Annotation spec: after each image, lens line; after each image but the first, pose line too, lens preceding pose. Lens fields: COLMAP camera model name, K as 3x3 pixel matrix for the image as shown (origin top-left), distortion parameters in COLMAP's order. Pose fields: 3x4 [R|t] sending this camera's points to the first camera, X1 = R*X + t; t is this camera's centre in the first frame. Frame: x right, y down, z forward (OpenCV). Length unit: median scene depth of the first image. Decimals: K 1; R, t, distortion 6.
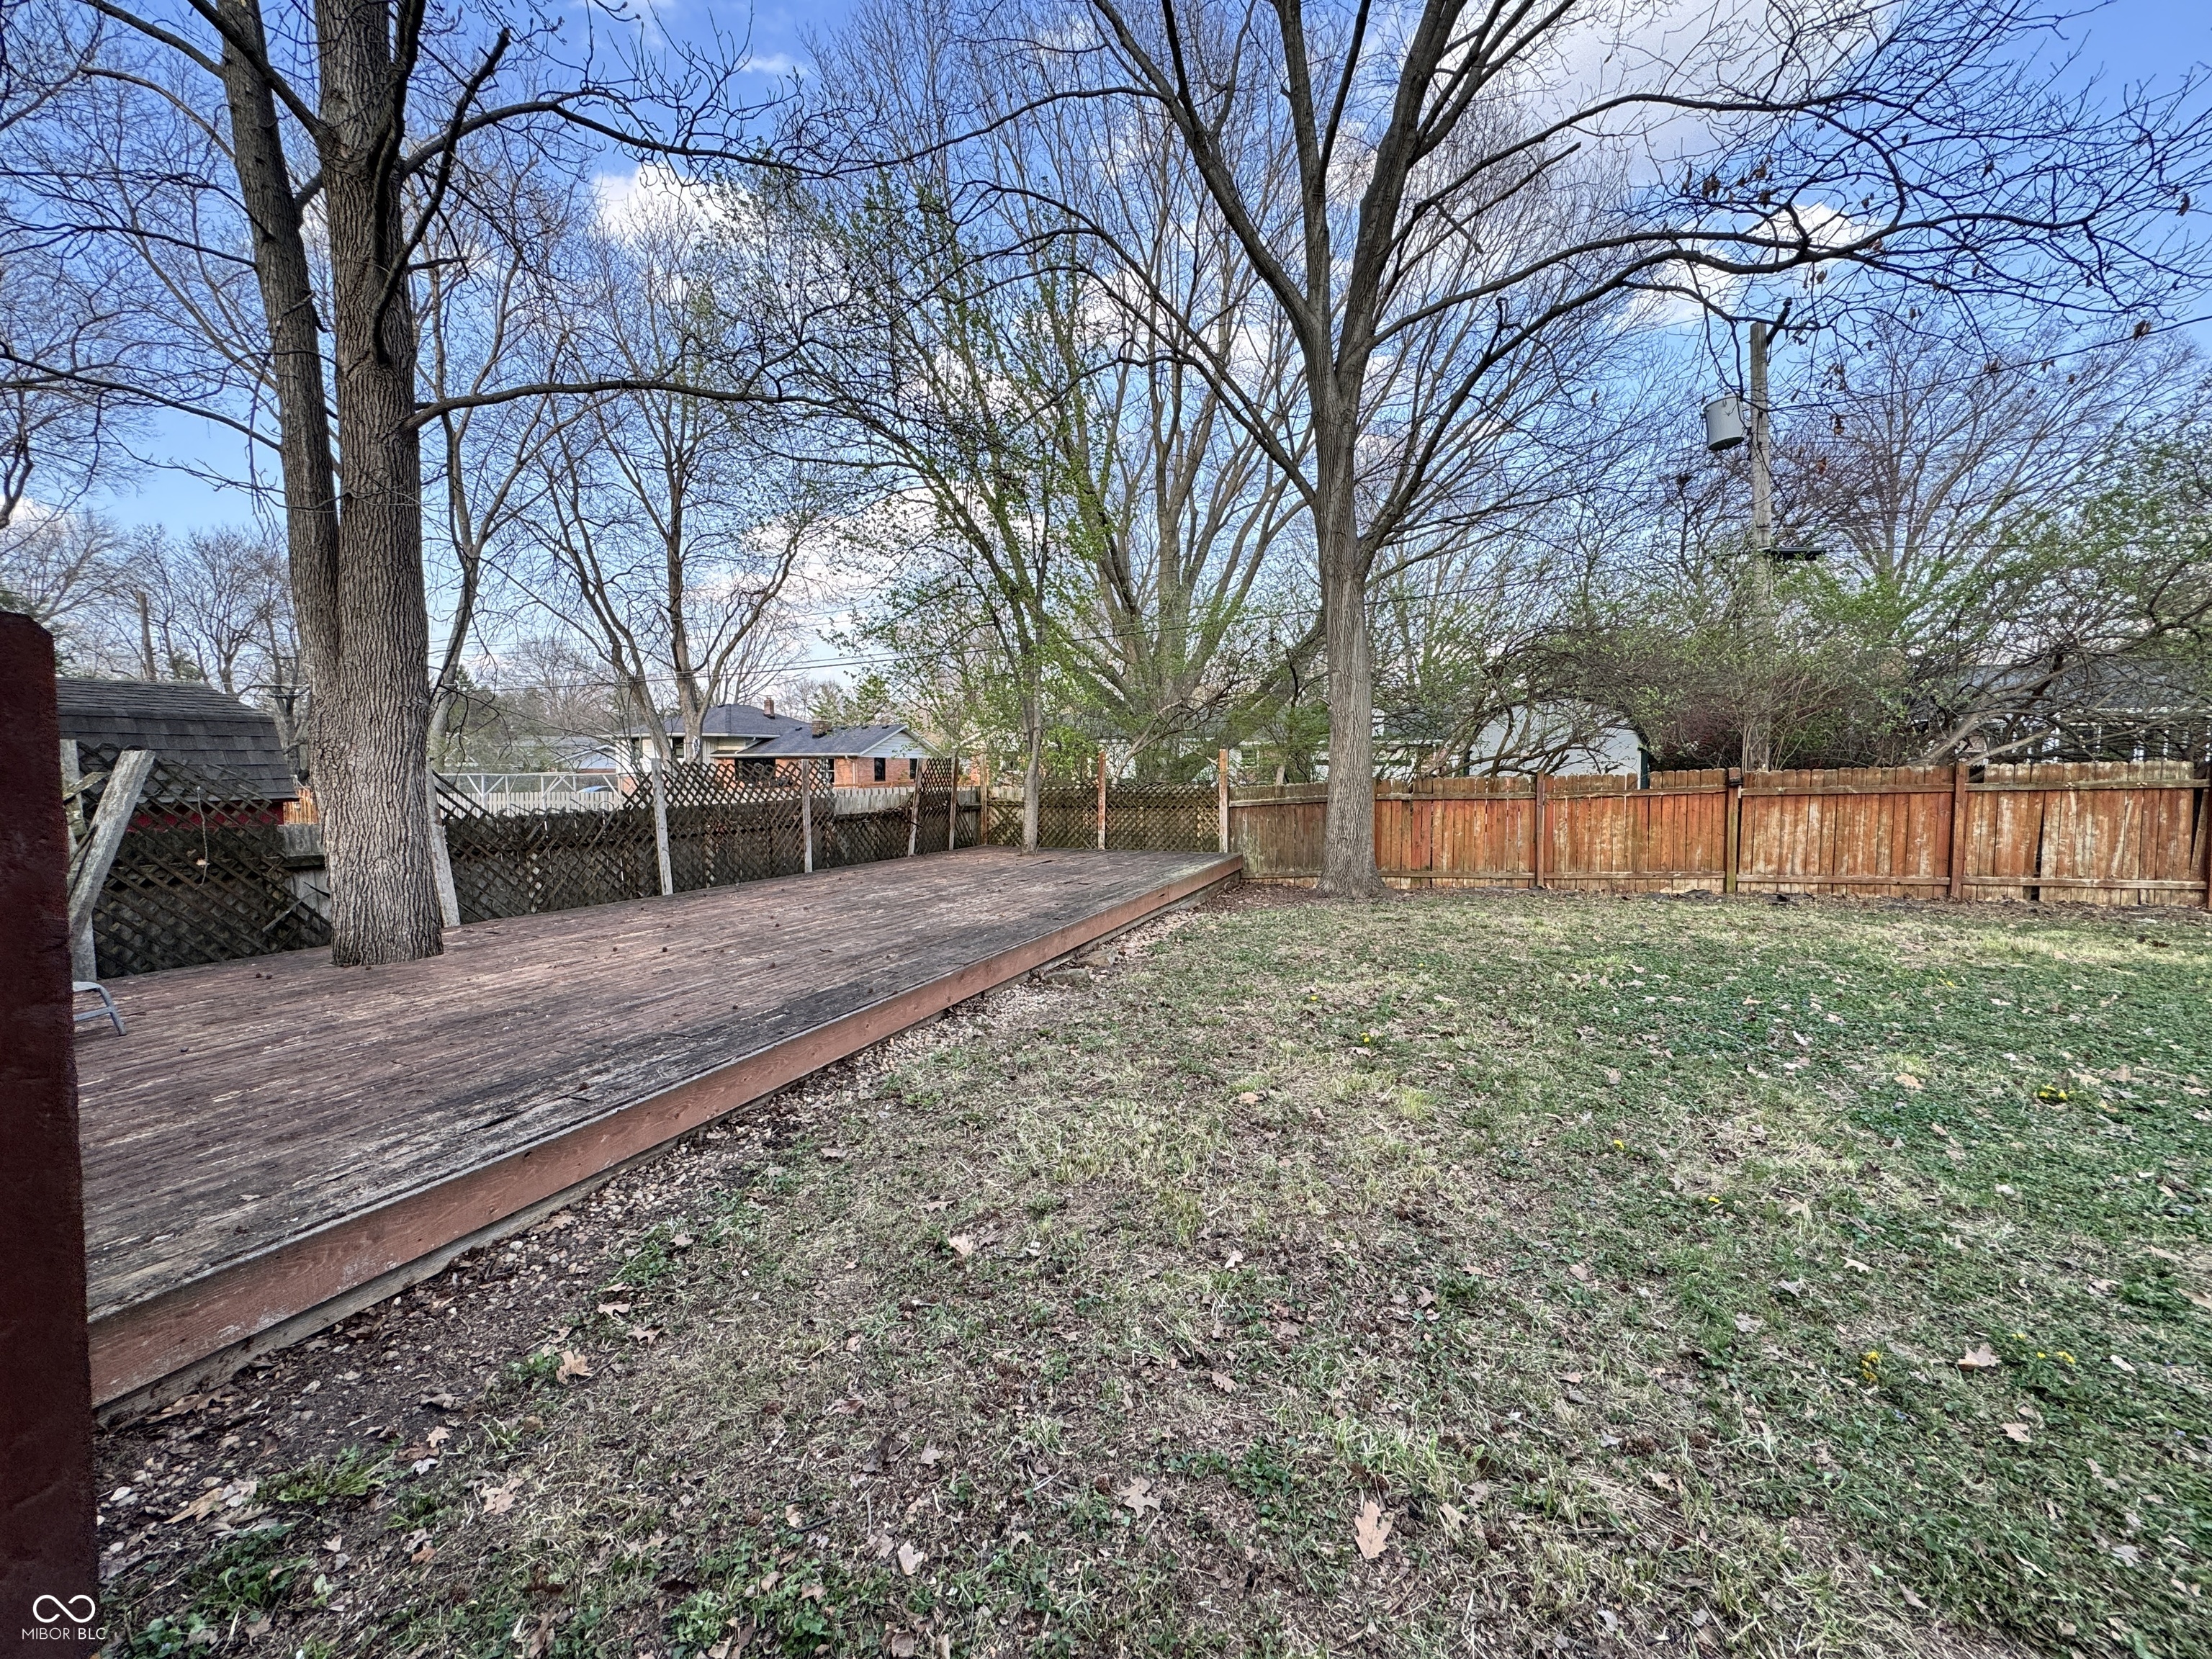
lens RADIAL K [[884.2, 0, 1103.6], [0, 884.2, 825.4], [0, 0, 1]] dist [-0.000138, -0.000094]
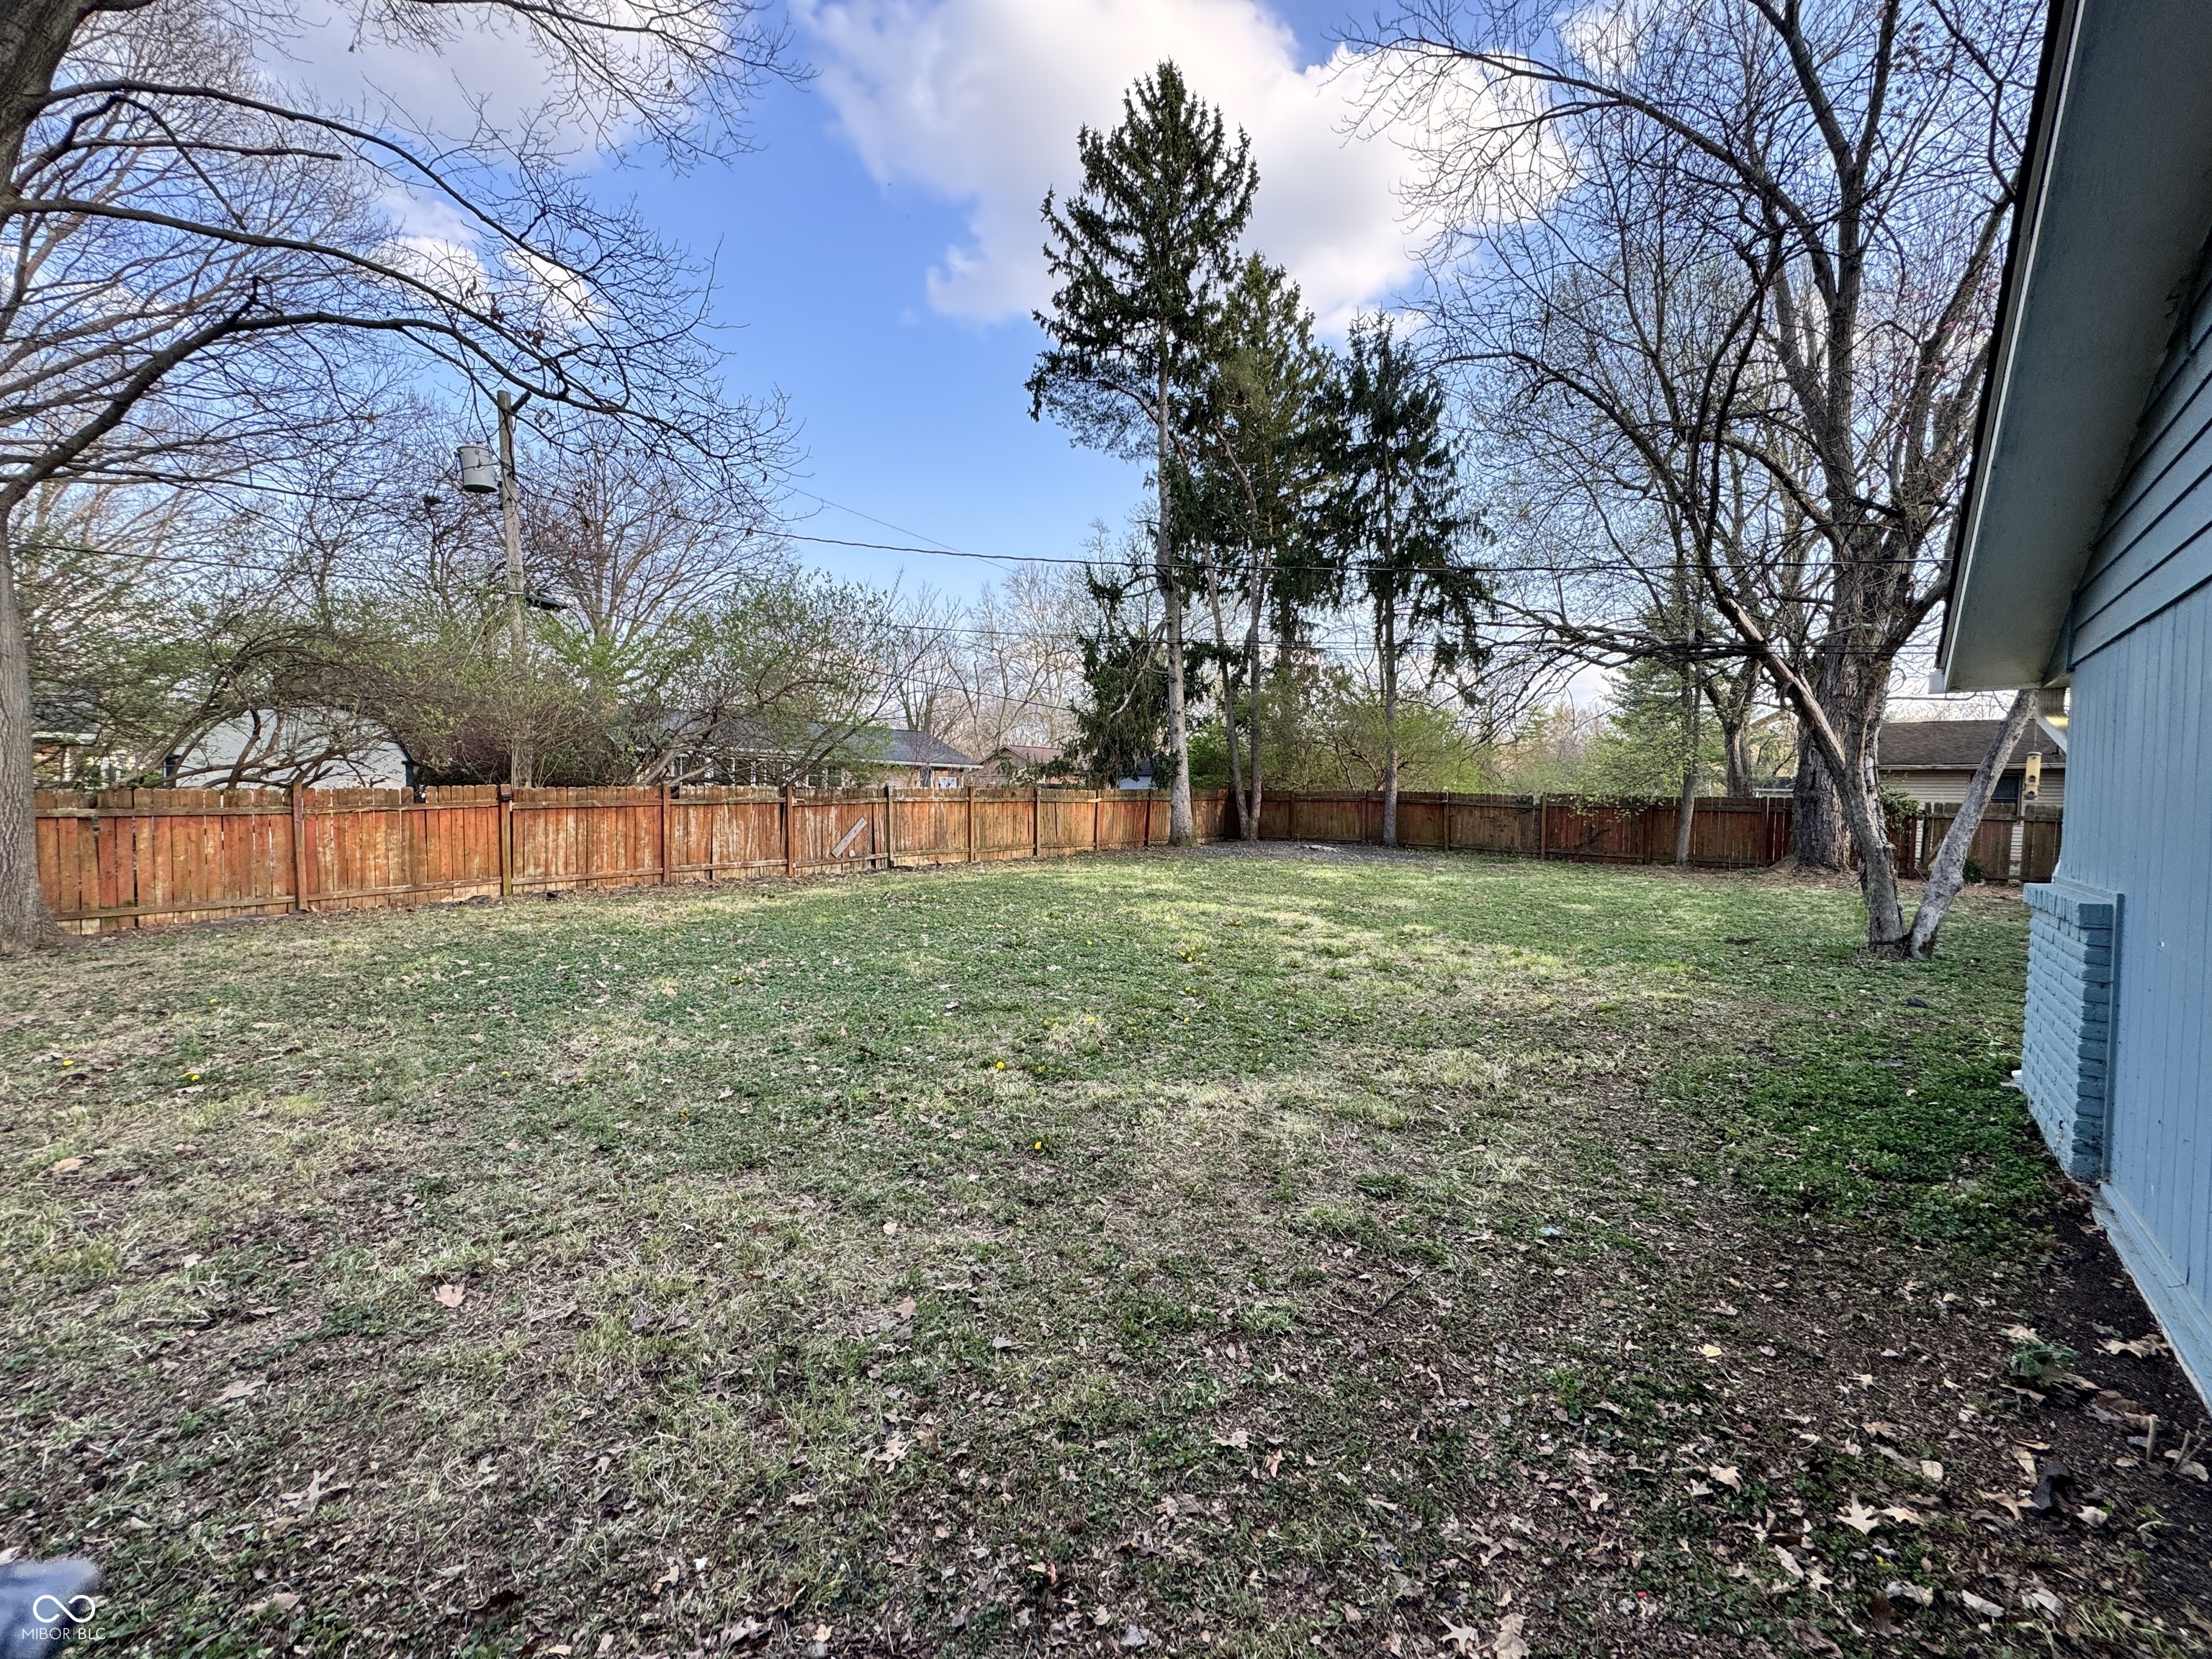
lens RADIAL K [[882.0, 0, 1108.4], [0, 882.0, 837.8], [0, 0, 1]] dist [-0.001964, -0.000404]
pose [[0.317566, -0.037619, 0.947490, -0.118306], [0.037158, 0.998939, 0.027208, 0.001208], [-0.947508, 0.026566, 0.318627, -0.092307]]
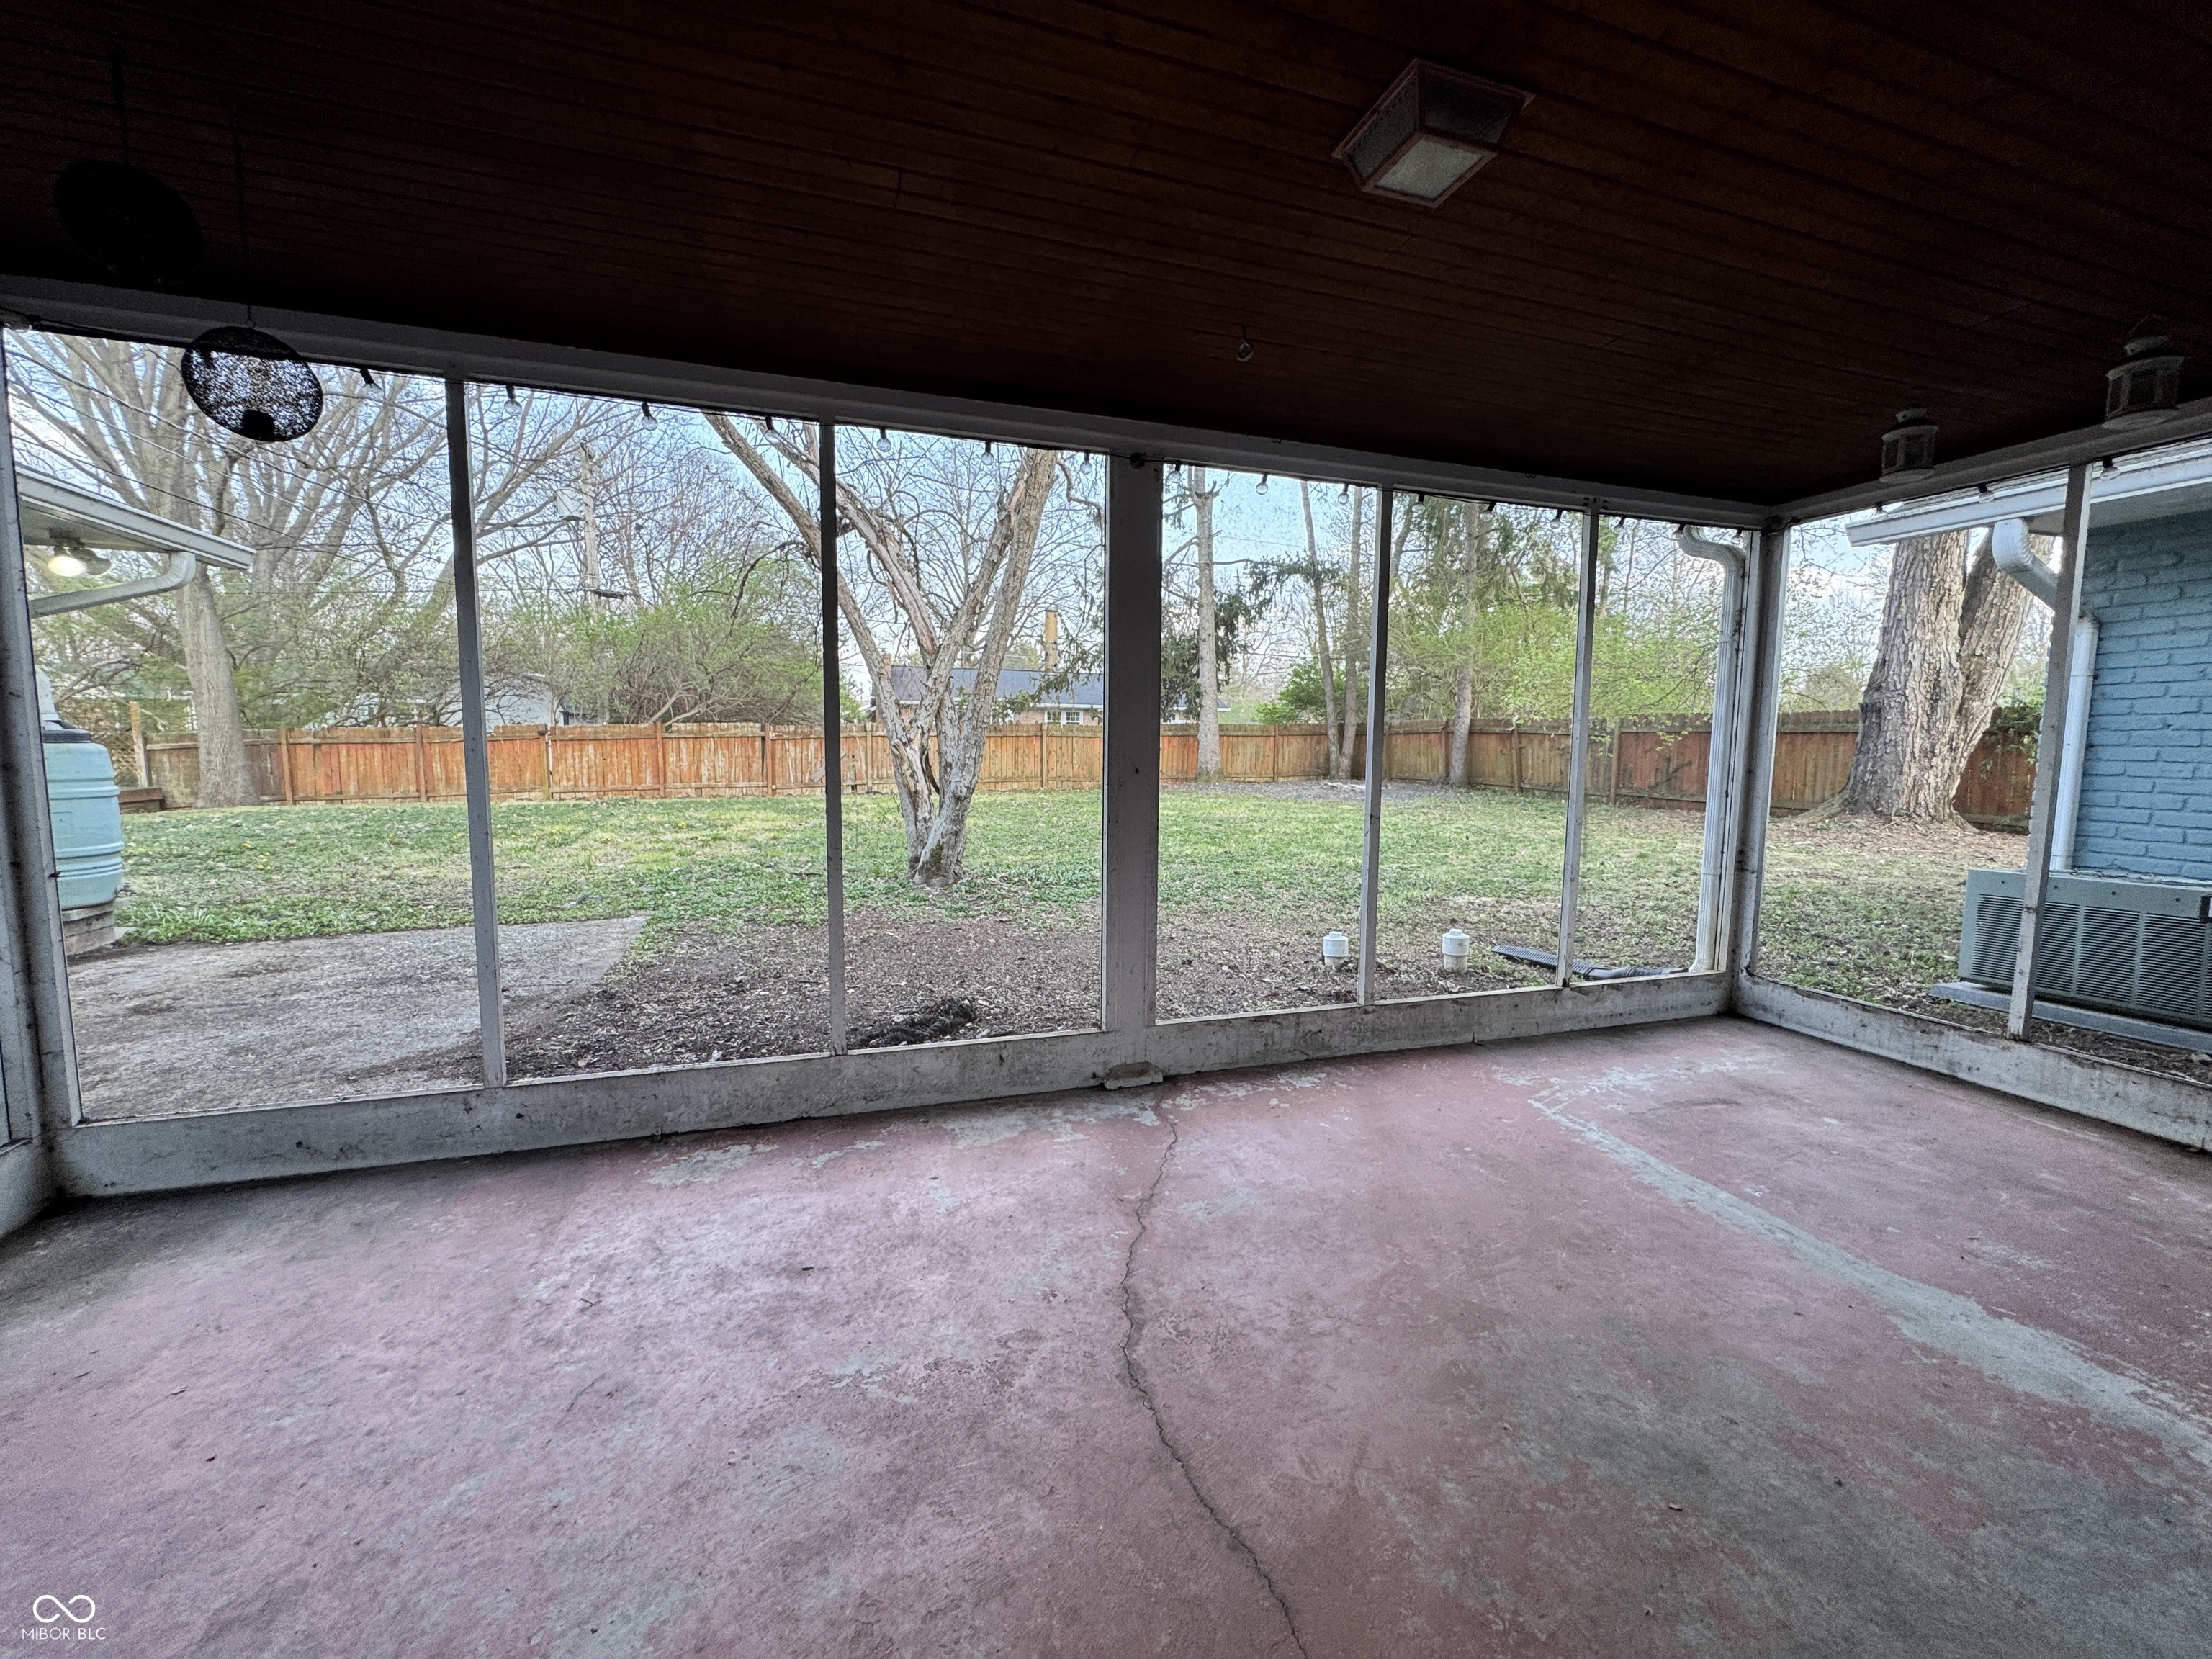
lens RADIAL K [[884.2, 0, 1102.3], [0, 884.2, 830.7], [0, 0, 1]] dist [-0.000138, -0.000094]
pose [[0.782915, -0.056936, 0.619518, 0.544702], [0.028190, 0.998027, 0.056097, 0.078076], [-0.621490, -0.026455, 0.782975, -1.024550]]
